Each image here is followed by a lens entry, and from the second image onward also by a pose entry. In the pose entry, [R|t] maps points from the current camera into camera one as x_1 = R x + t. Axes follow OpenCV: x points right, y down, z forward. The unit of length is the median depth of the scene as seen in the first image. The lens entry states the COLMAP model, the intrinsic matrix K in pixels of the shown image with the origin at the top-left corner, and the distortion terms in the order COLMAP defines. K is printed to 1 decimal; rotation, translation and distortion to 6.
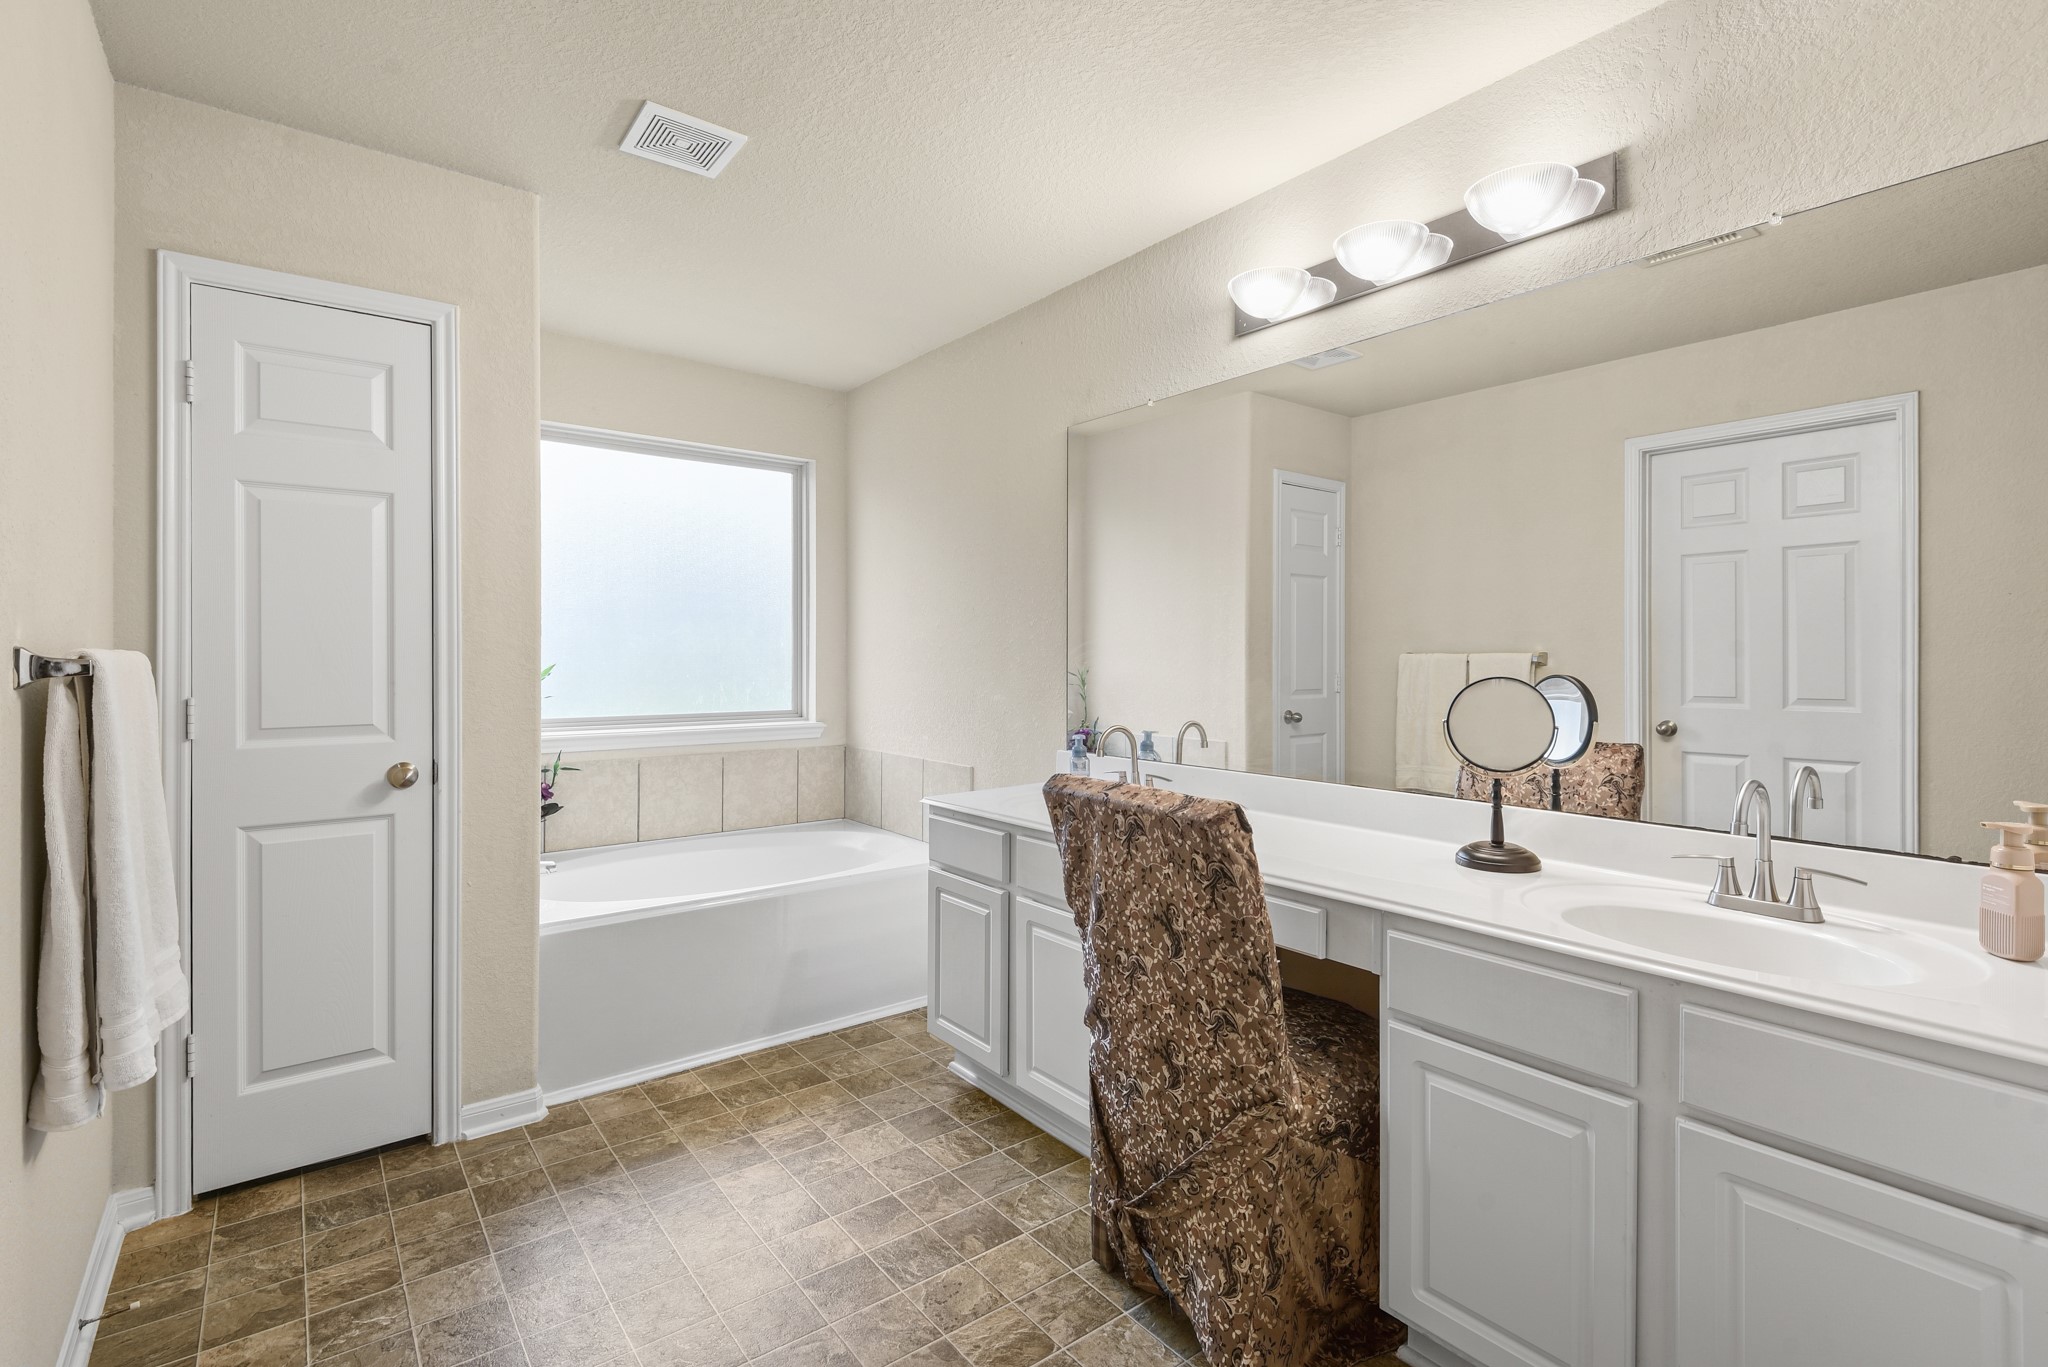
lens RADIAL K [[938.4, 0, 1024.0], [0, 938.4, 683.5], [0, 0, 1]] dist [0.011518, -0.000866]
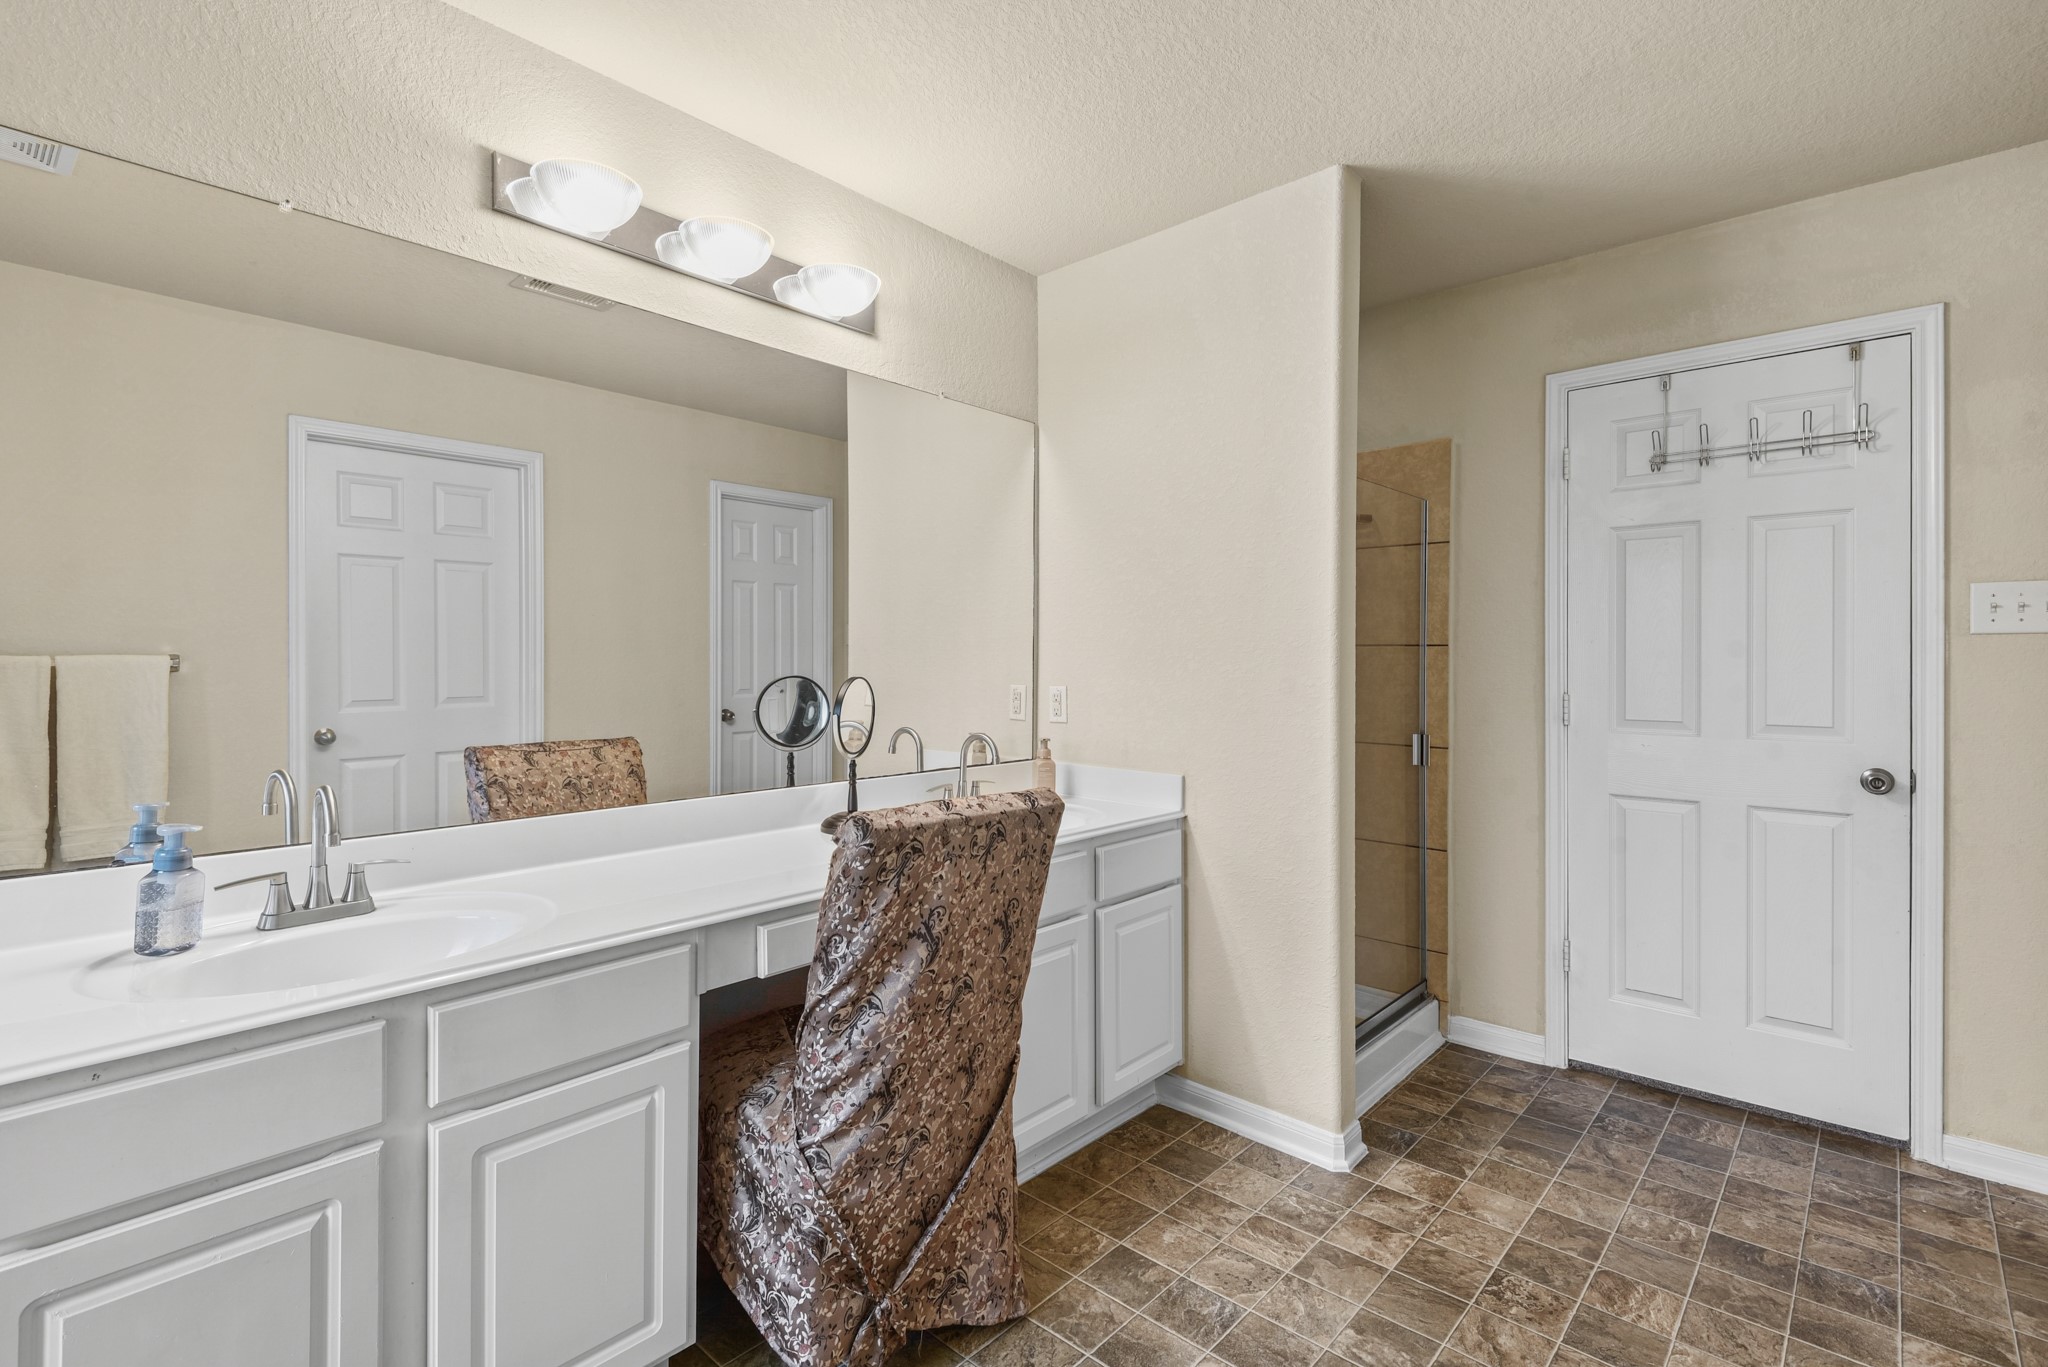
lens RADIAL K [[979.9, 0, 1024.0], [0, 979.9, 683.5], [0, 0, 1]] dist [0.022506, -0.000173]
pose [[-0.181128, -0.029411, 0.983020, -0.869151], [0.030205, 0.998915, 0.035452, -0.041077], [-0.982996, 0.036113, -0.180043, 1.117461]]
